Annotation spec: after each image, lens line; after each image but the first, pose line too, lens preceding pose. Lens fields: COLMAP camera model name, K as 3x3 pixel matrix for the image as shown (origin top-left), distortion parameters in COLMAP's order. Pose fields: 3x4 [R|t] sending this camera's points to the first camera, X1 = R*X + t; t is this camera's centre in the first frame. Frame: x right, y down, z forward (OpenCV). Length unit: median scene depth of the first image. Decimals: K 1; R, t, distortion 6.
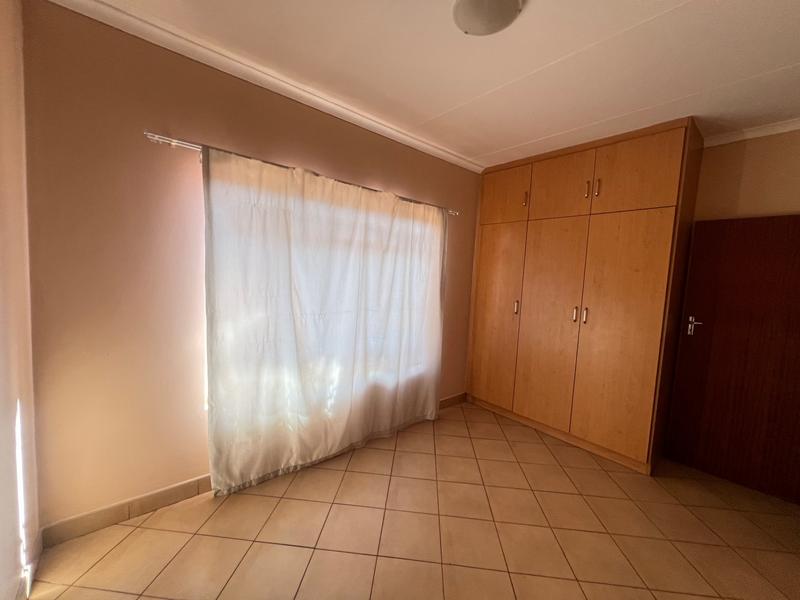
lens RADIAL K [[321.7, 0, 405.0], [0, 321.7, 293.3], [0, 0, 1]] dist [-0.001801, -0.000039]
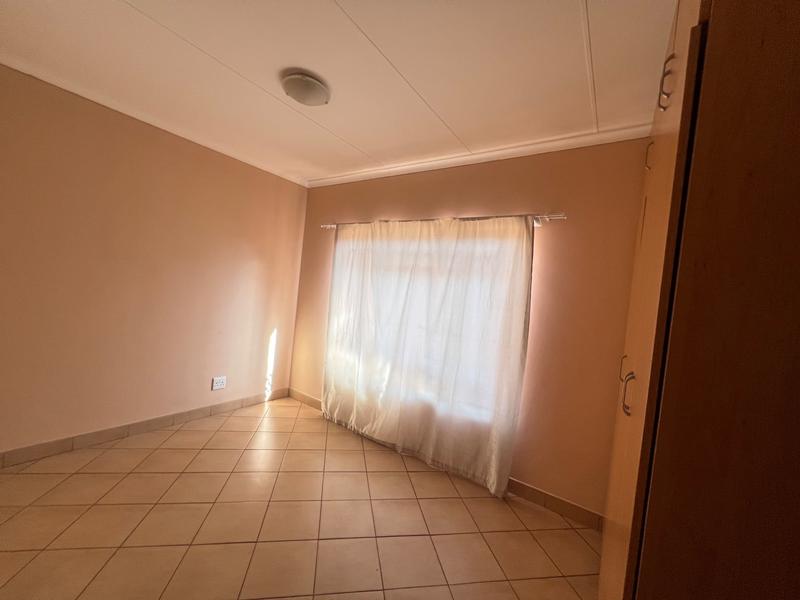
lens RADIAL K [[321.7, 0, 404.2], [0, 321.7, 307.7], [0, 0, 1]] dist [-0.001801, -0.000039]
pose [[0.262043, -0.003640, -0.965049, 1.023262], [-0.165114, 0.985079, -0.048549, 0.051906], [0.950826, 0.172065, 0.257532, 0.727280]]
